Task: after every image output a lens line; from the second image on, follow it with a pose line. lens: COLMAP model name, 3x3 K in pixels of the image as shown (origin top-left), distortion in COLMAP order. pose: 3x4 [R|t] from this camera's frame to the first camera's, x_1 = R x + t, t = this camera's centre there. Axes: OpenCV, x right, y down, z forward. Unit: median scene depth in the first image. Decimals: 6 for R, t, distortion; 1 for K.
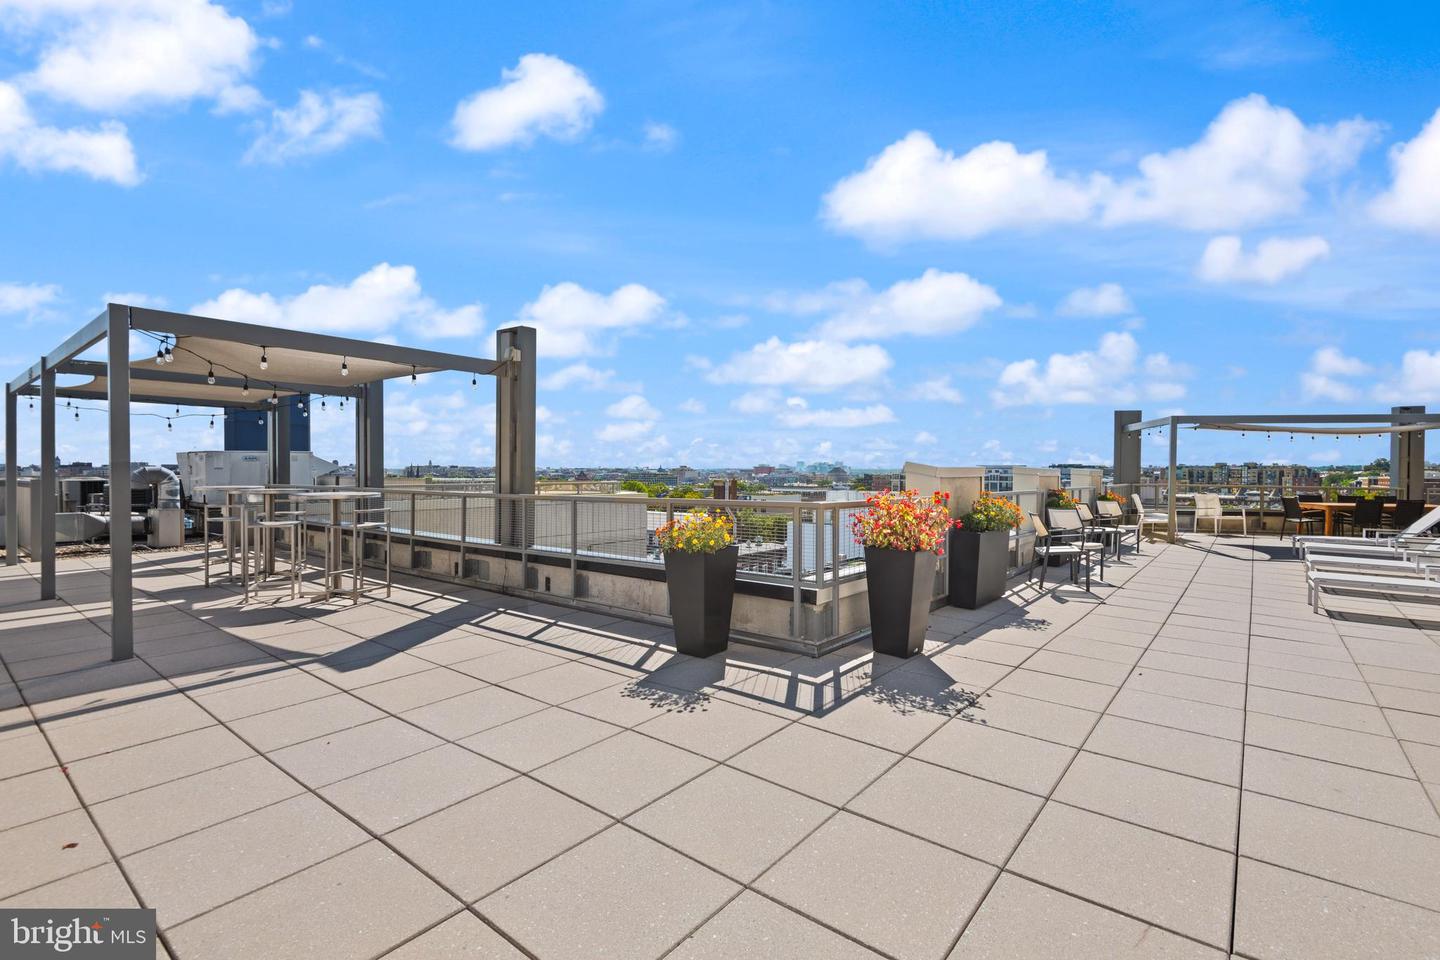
lens RADIAL K [[674.7, 0, 670.6], [0, 674.7, 468.5], [0, 0, 1]] dist [0.095869, 0.001838]
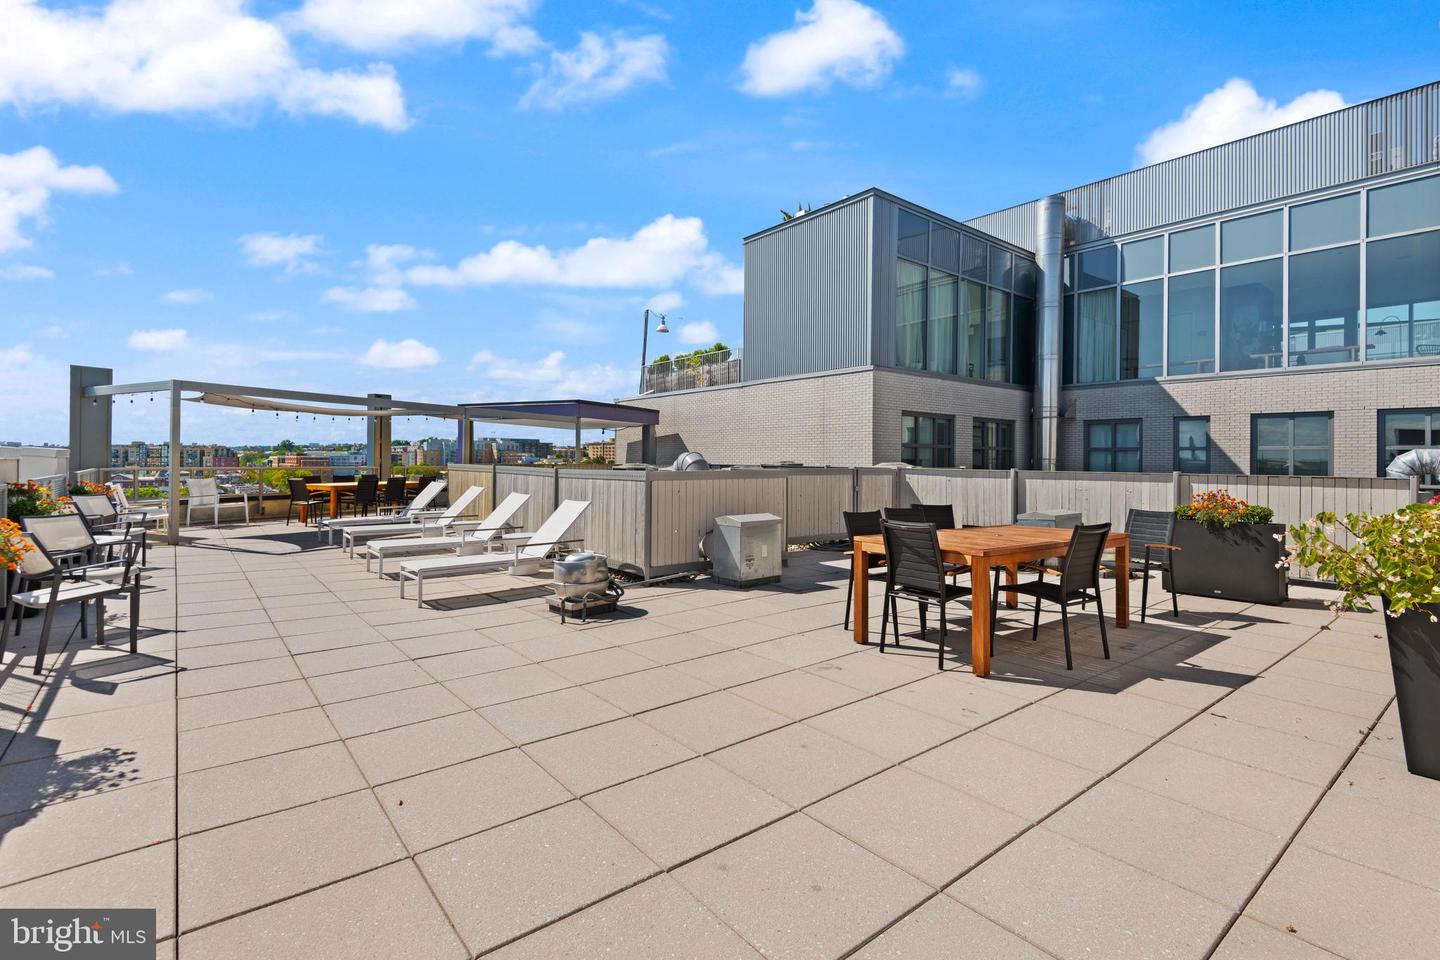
lens RADIAL K [[674.7, 0, 692.0], [0, 674.7, 466.4], [0, 0, 1]] dist [0.095869, 0.001838]
pose [[0.211369, -0.022006, 0.977159, 0.063781], [-0.003241, 0.999725, 0.023216, 0.000092], [-0.977401, -0.008074, 0.211240, 0.264893]]
